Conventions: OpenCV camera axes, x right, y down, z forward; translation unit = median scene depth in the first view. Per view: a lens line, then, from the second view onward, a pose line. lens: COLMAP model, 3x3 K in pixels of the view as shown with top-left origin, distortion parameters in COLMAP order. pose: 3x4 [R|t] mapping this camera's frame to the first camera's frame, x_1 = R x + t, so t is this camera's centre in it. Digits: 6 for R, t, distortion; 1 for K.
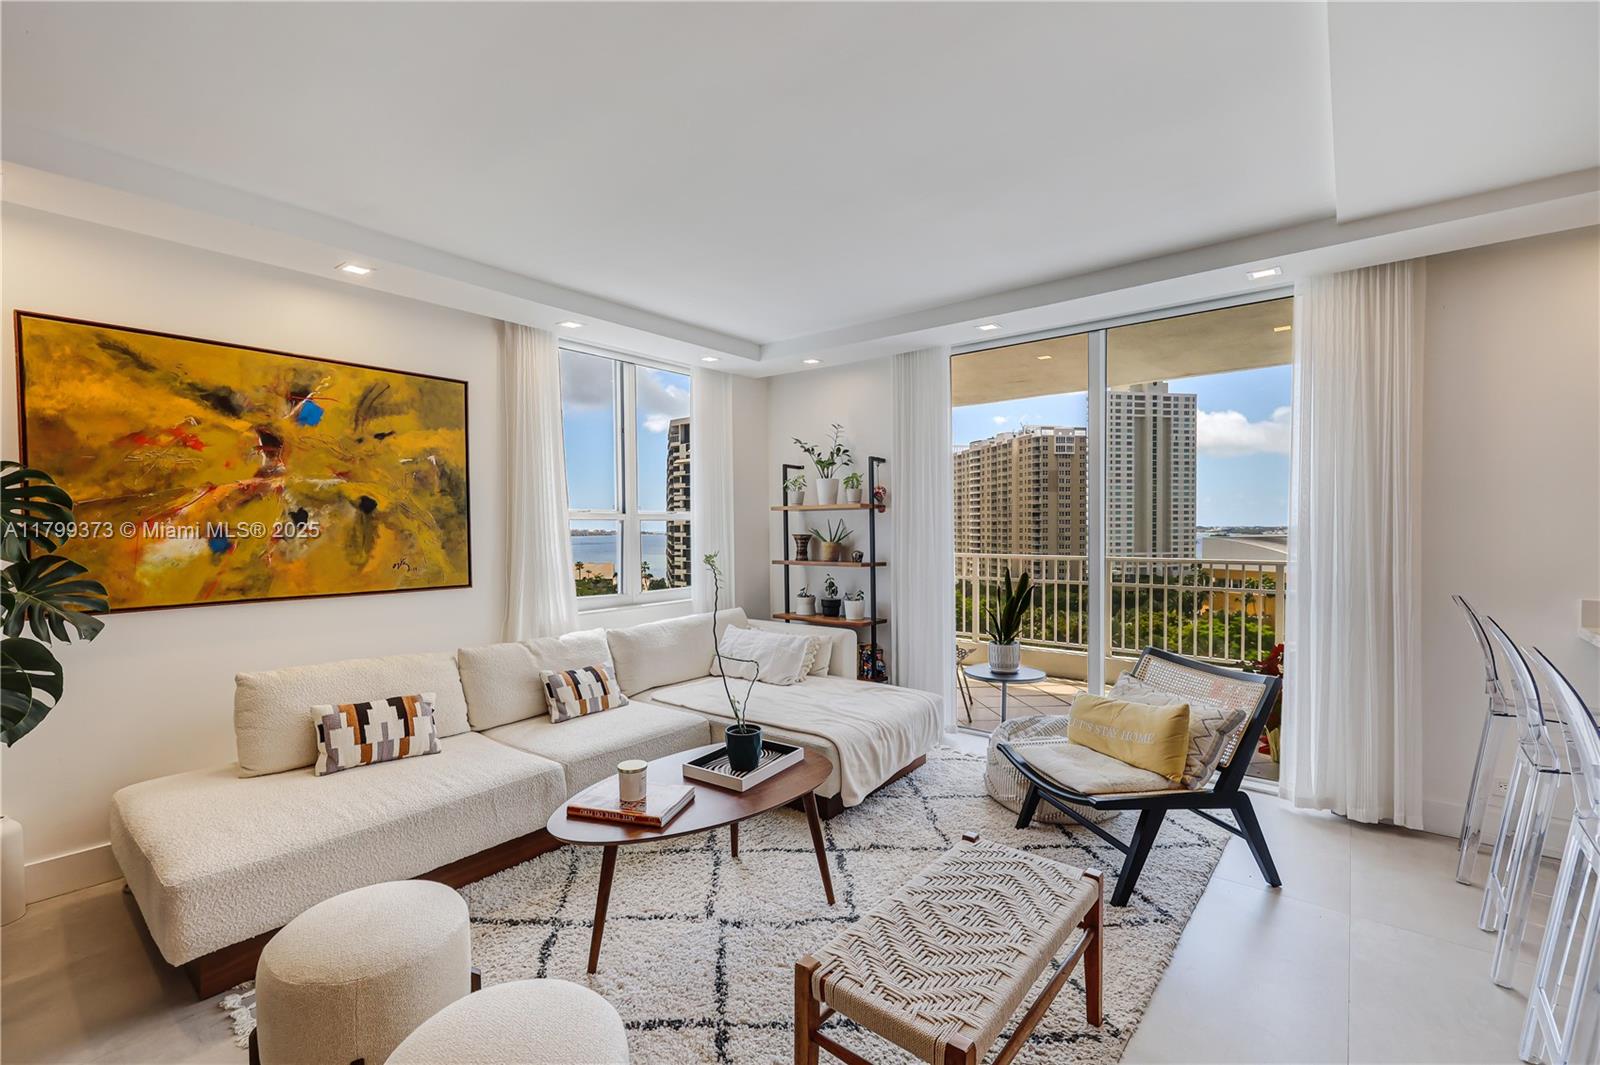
lens RADIAL K [[678.8, 0, 785.4], [0, 678.8, 541.9], [0, 0, 1]] dist [0.001343, -0.001593]
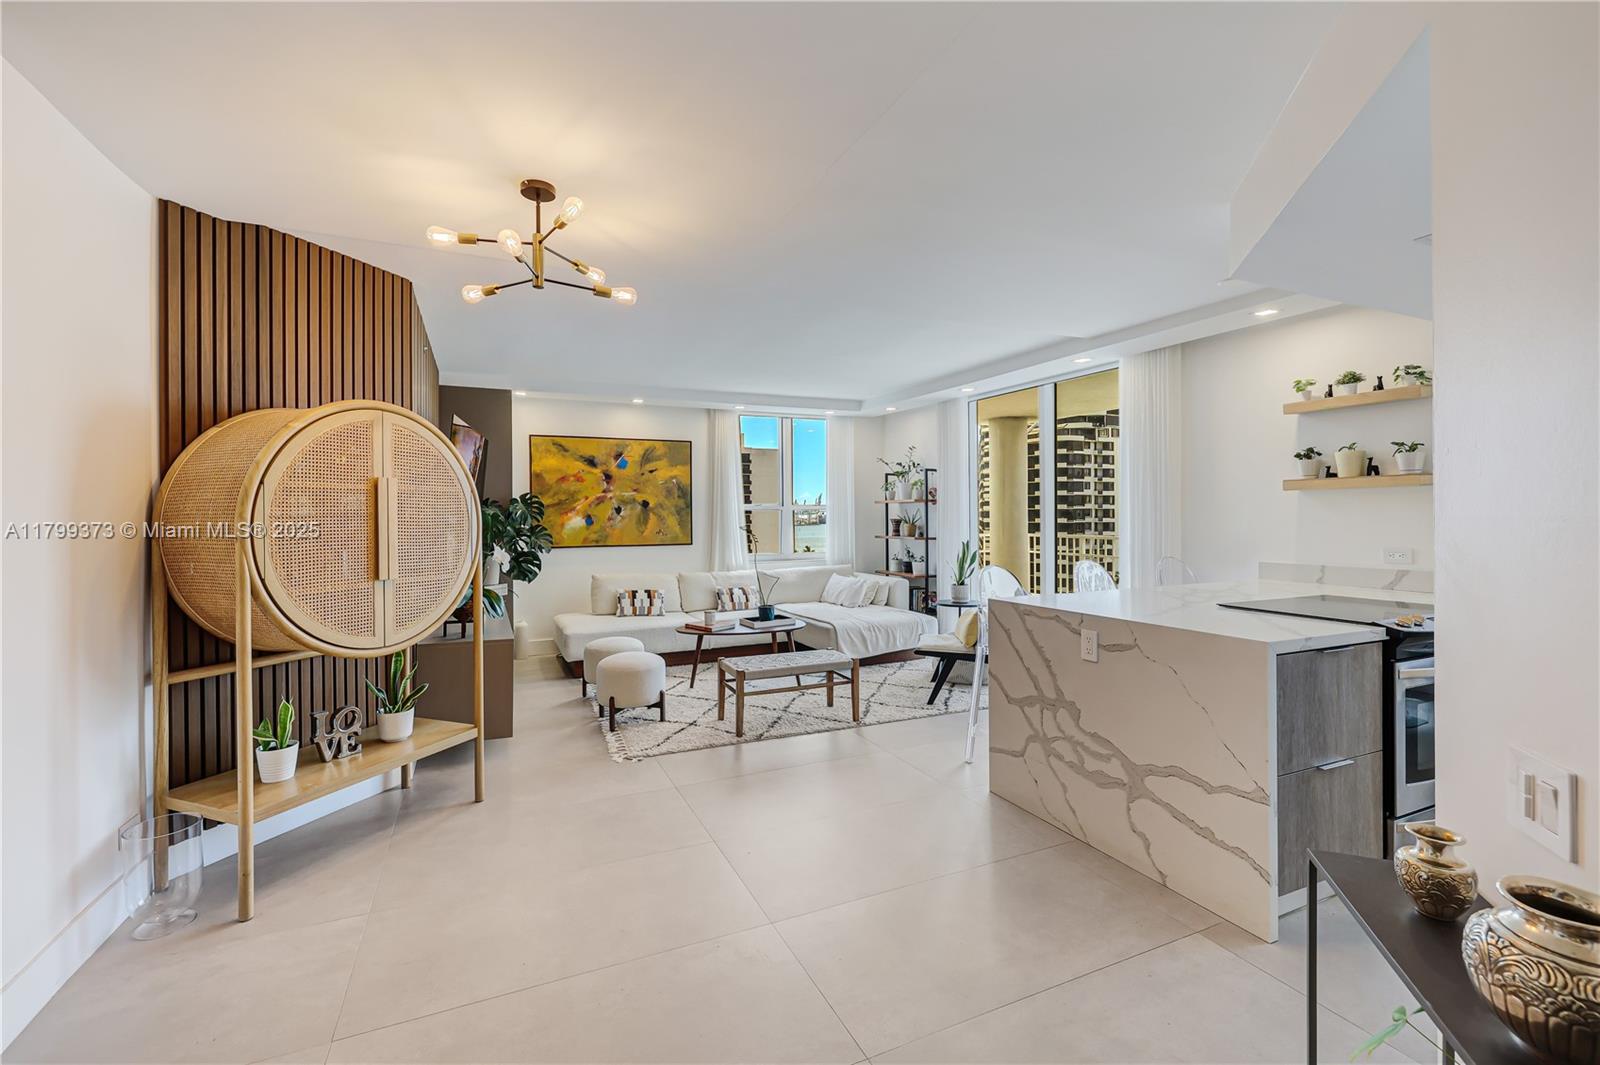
lens RADIAL K [[678.8, 0, 791.0], [0, 678.8, 510.9], [0, 0, 1]] dist [0.001343, -0.001593]
pose [[0.898870, -0.001728, -0.438211, 0.754701], [-0.009001, 0.999708, -0.022406, 0.011303], [0.438122, 0.024084, 0.898593, -0.740256]]
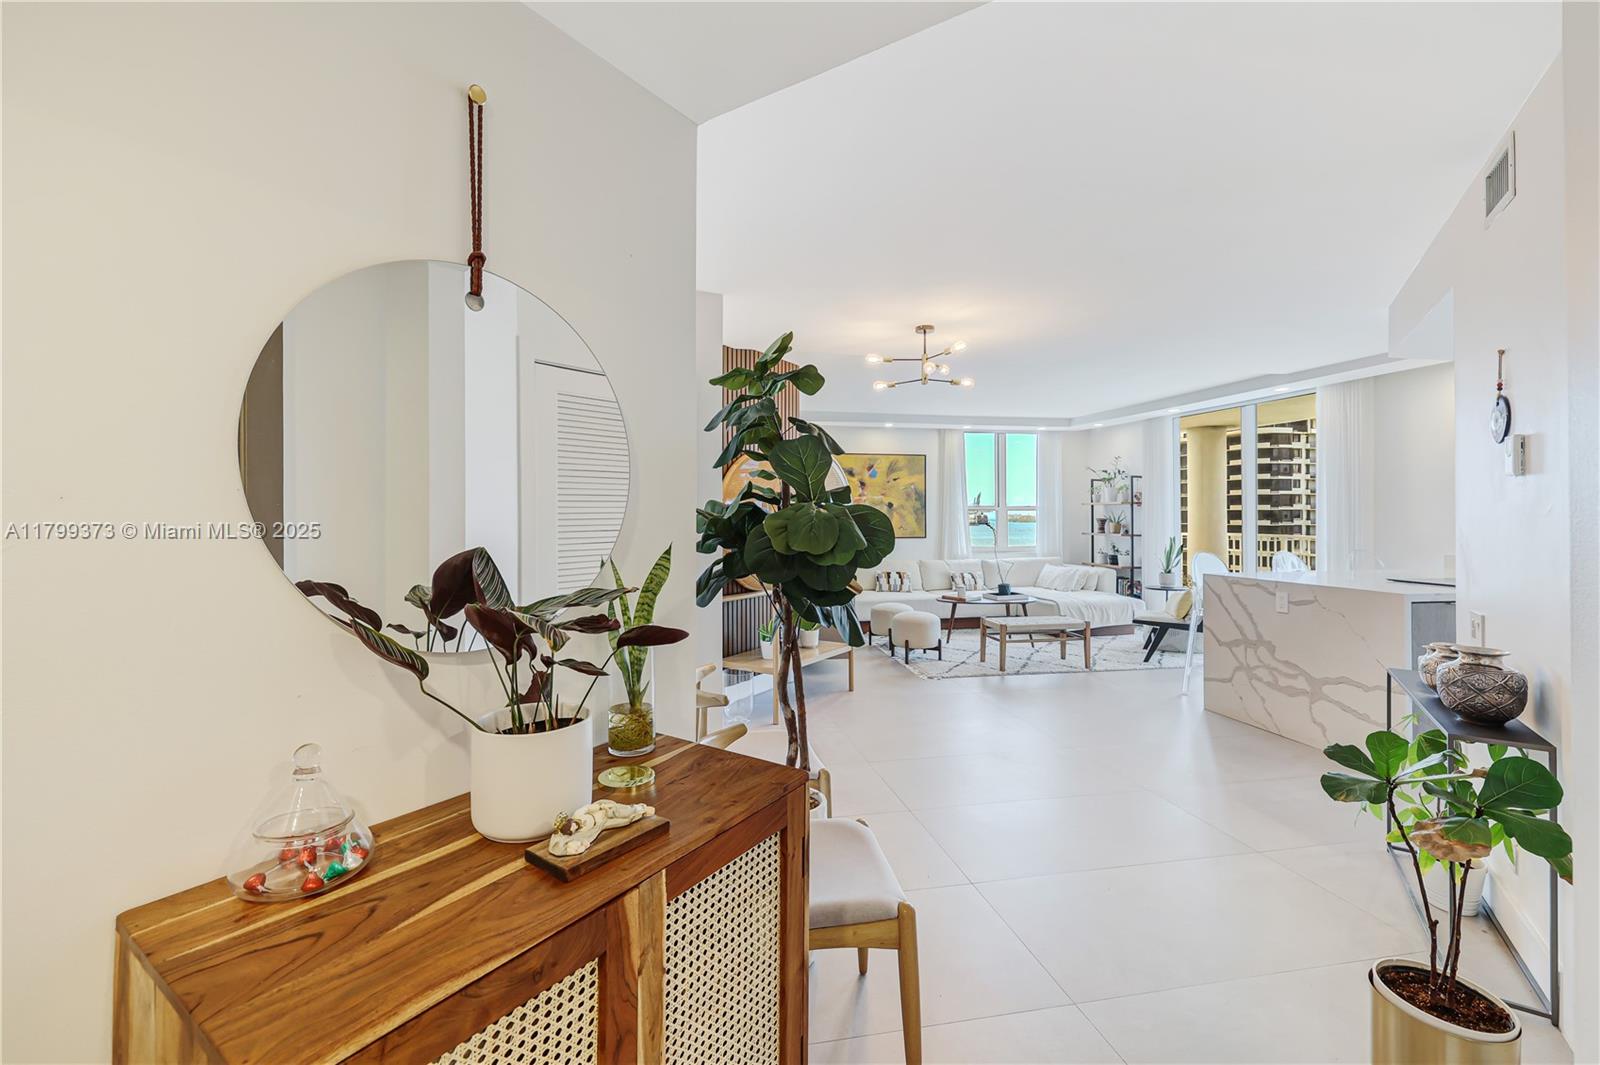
lens RADIAL K [[678.8, 0, 787.3], [0, 678.8, 510.9], [0, 0, 1]] dist [0.001343, -0.001593]
pose [[0.773649, 0.001594, -0.633612, 0.807039], [-0.017425, 0.999672, -0.018762, 0.027055], [0.633375, 0.025556, 0.773423, -1.398093]]
